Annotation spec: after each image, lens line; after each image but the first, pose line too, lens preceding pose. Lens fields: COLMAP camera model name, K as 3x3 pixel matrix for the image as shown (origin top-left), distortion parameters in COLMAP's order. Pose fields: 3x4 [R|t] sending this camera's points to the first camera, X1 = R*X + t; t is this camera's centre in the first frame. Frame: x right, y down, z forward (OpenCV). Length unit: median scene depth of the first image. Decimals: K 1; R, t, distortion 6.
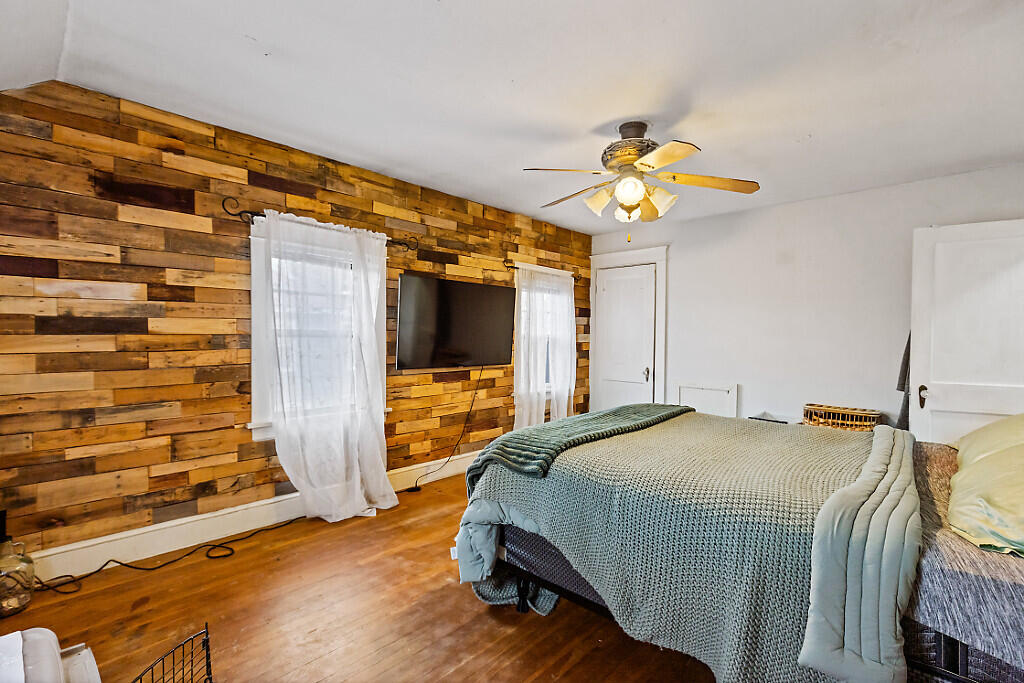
lens RADIAL K [[463.8, 0, 515.2], [0, 463.8, 337.9], [0, 0, 1]] dist [0.000940, -0.000824]
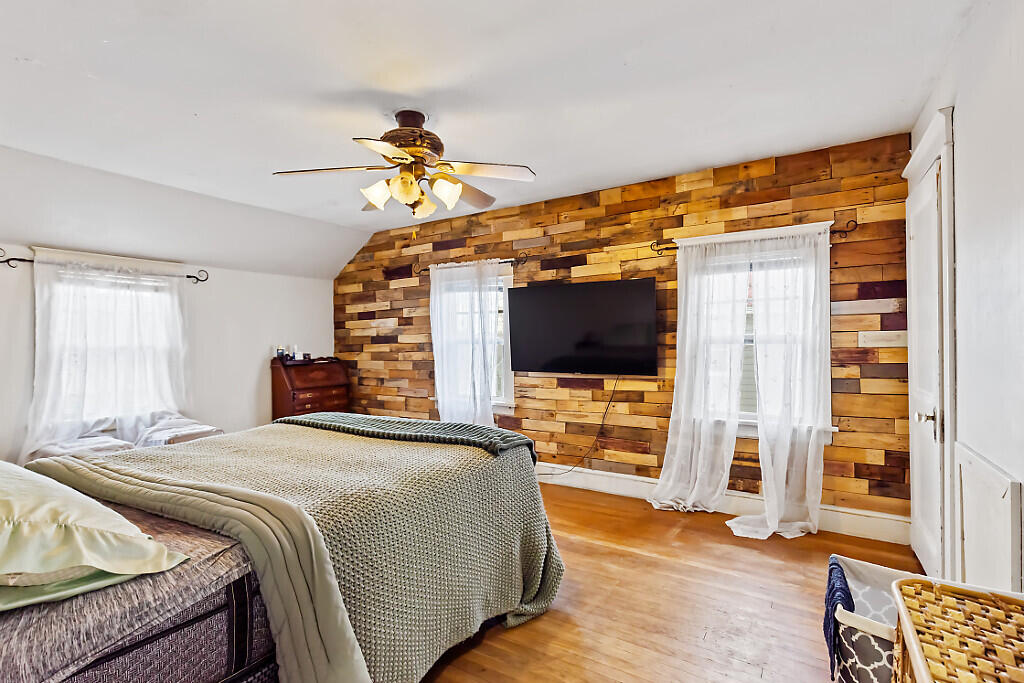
lens RADIAL K [[463.8, 0, 515.2], [0, 463.8, 337.9], [0, 0, 1]] dist [0.000940, -0.000824]
pose [[0.202894, -0.022560, -0.978941, 0.803548], [0.007218, 0.999742, -0.021543, 0.009925], [0.979174, -0.002695, 0.203005, 0.704001]]
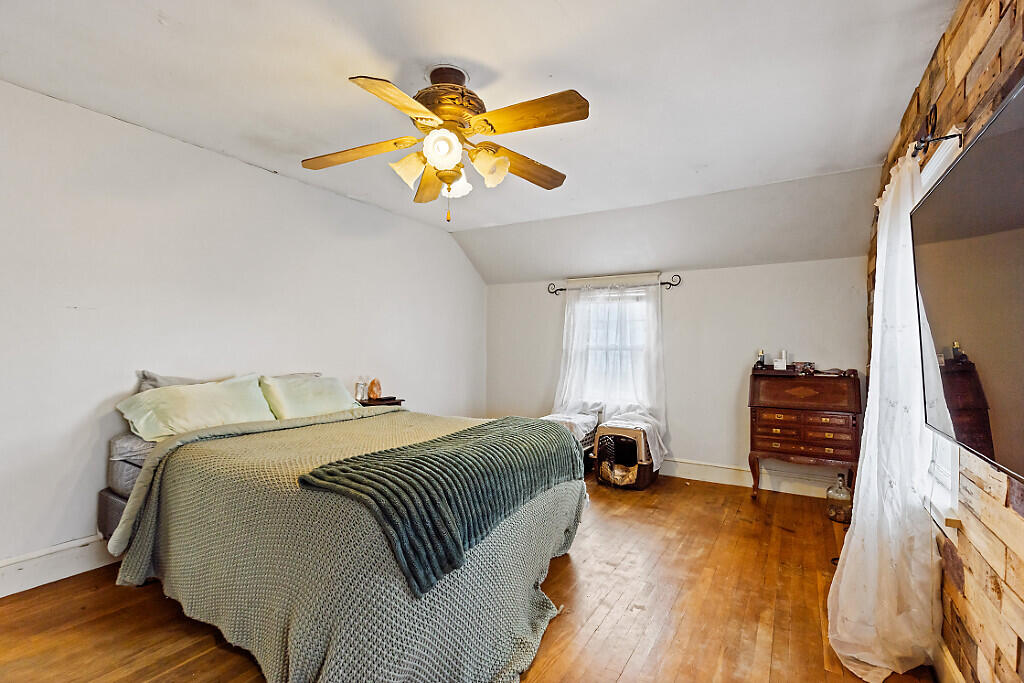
lens RADIAL K [[463.8, 0, 515.2], [0, 463.8, 337.9], [0, 0, 1]] dist [0.000940, -0.000824]
pose [[-0.976709, -0.028615, -0.212653, 0.201680], [-0.025749, 0.999537, -0.016233, 0.001933], [0.213019, -0.010380, -0.976993, 1.217641]]
